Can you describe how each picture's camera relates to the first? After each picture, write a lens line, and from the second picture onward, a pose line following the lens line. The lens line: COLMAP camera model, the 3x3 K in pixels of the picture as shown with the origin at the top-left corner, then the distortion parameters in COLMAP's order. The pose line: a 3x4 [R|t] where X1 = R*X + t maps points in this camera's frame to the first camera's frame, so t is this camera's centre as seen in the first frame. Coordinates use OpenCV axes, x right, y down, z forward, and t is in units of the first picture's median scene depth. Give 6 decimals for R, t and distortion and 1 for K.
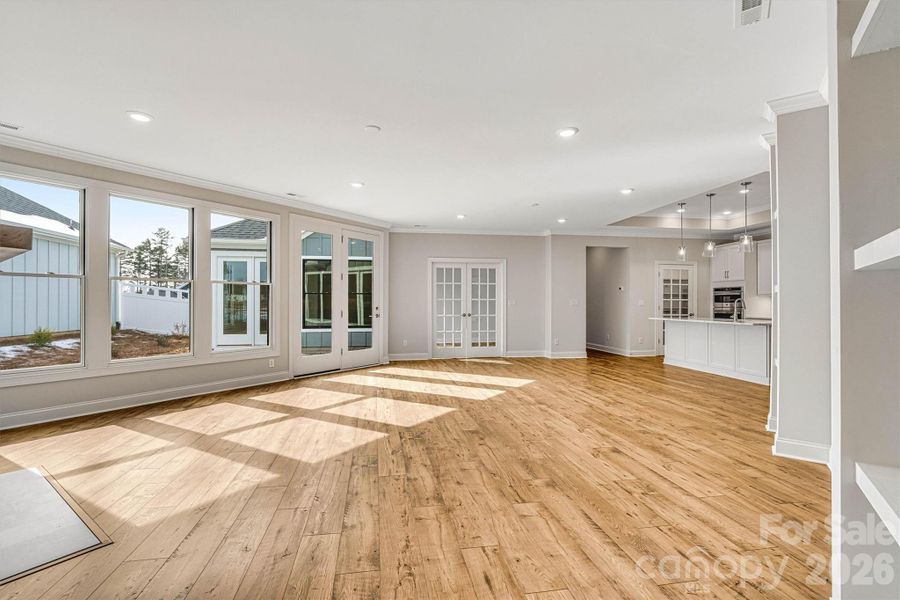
lens RADIAL K [[429.0, 0, 466.3], [0, 429.0, 285.5], [0, 0, 1]] dist [0.000456, 0.000059]
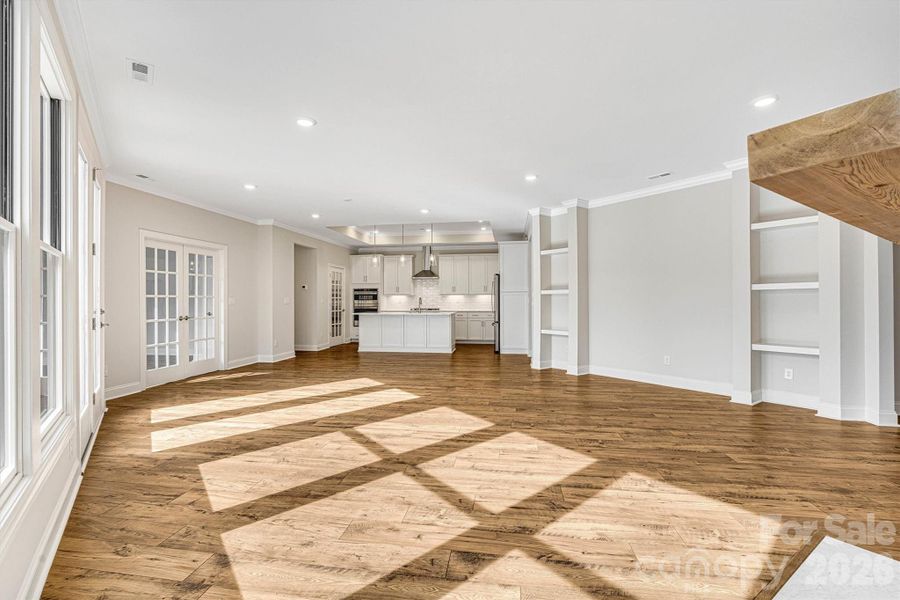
lens RADIAL K [[414.3, 0, 436.1], [0, 414.3, 300.2], [0, 0, 1]] dist [-0.002854, -0.000207]
pose [[0.317706, -0.001725, 0.948188, -0.559861], [-0.035011, 0.999295, 0.013549, 0.016250], [-0.947543, -0.037501, 0.317422, 0.426921]]
